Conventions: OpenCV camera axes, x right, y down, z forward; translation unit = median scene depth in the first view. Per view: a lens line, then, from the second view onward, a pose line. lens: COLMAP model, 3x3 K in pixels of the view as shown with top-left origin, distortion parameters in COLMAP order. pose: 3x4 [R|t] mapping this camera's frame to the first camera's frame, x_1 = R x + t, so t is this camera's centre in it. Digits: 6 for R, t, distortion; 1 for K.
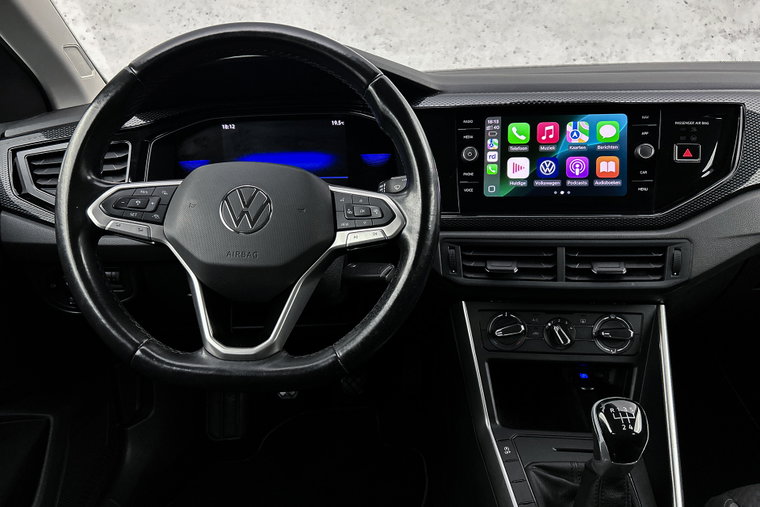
lens RADIAL K [[580.5, 0, 374.2], [0, 580.5, 259.4], [0, 0, 1]] dist [0.051474, -0.059255]
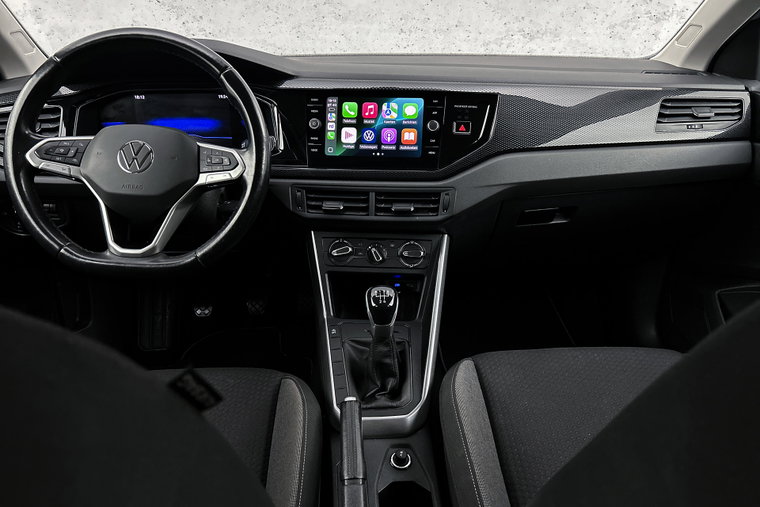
lens RADIAL K [[580.5, 0, 378.1], [0, 580.5, 264.8], [0, 0, 1]] dist [0.051474, -0.059255]
pose [[0.998321, 0.014661, 0.056033, 0.248436], [-0.018302, 0.997715, 0.065033, 0.062920], [-0.054951, -0.065949, 0.996309, -0.424323]]
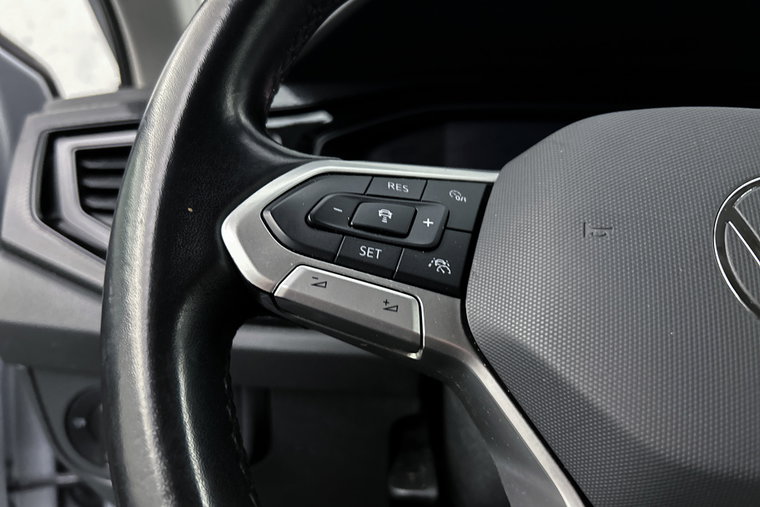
lens RADIAL K [[580.5, 0, 380.5], [0, 580.5, 257.1], [0, 0, 1]] dist [0.051474, -0.059255]
pose [[0.995128, 0.065652, -0.073552, -0.306454], [-0.078051, 0.980398, -0.180909, -0.018176], [0.060233, 0.185768, 0.980746, 0.570707]]
